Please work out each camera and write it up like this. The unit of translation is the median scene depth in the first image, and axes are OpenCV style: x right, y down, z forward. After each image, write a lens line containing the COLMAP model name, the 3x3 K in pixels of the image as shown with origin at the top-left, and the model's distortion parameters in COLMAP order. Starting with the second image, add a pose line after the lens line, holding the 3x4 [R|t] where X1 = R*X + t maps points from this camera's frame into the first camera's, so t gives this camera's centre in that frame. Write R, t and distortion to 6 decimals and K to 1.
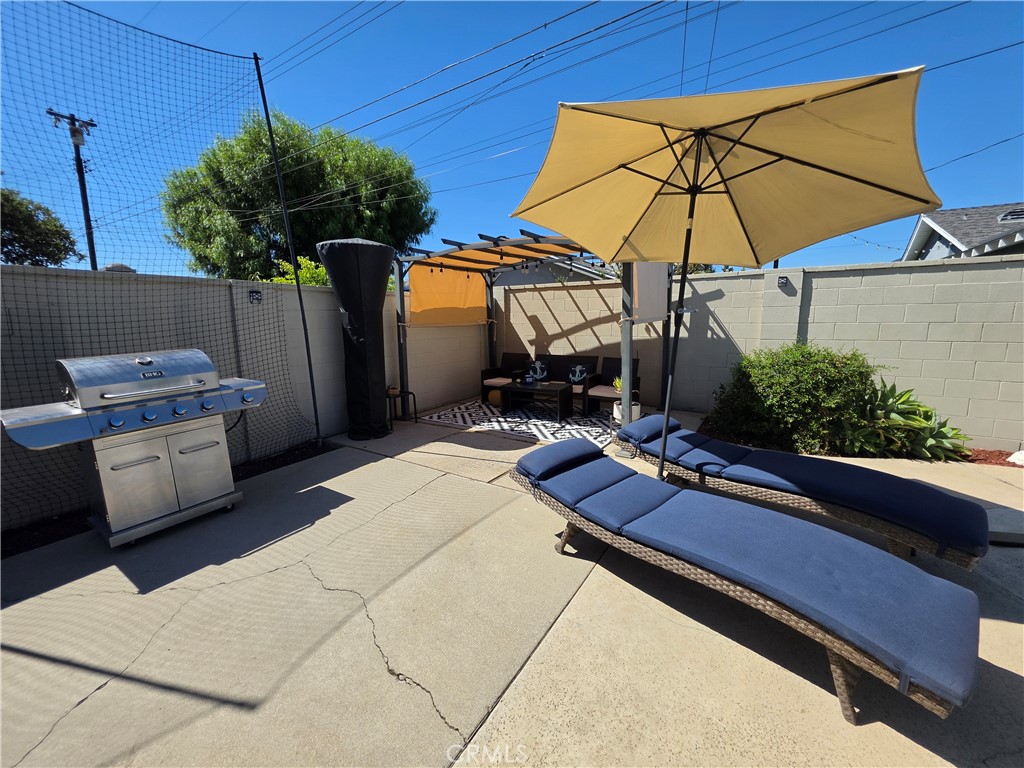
lens RADIAL K [[411.7, 0, 517.8], [0, 411.7, 391.5], [0, 0, 1]] dist [-0.003870, 0.000325]
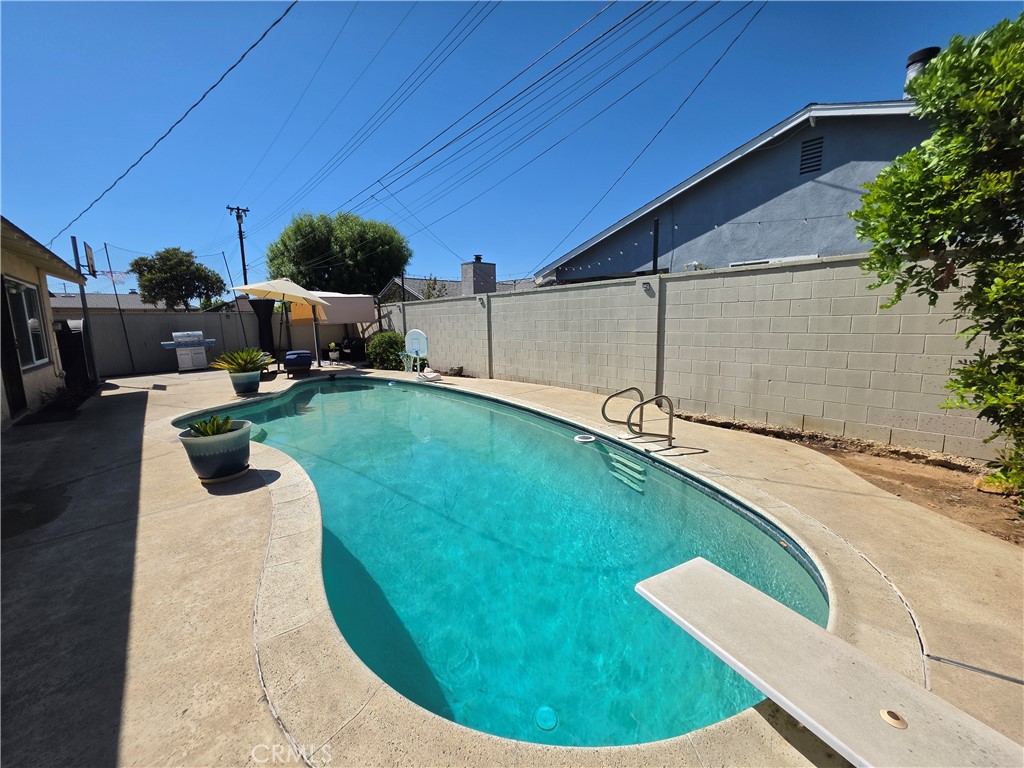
lens RADIAL K [[411.7, 0, 506.3], [0, 411.7, 379.5], [0, 0, 1]] dist [-0.003870, 0.000325]
pose [[0.956298, 0.025320, -0.291296, 0.741173], [-0.030502, 0.999447, -0.013263, 0.073433], [0.290799, 0.021568, 0.956541, -0.457943]]
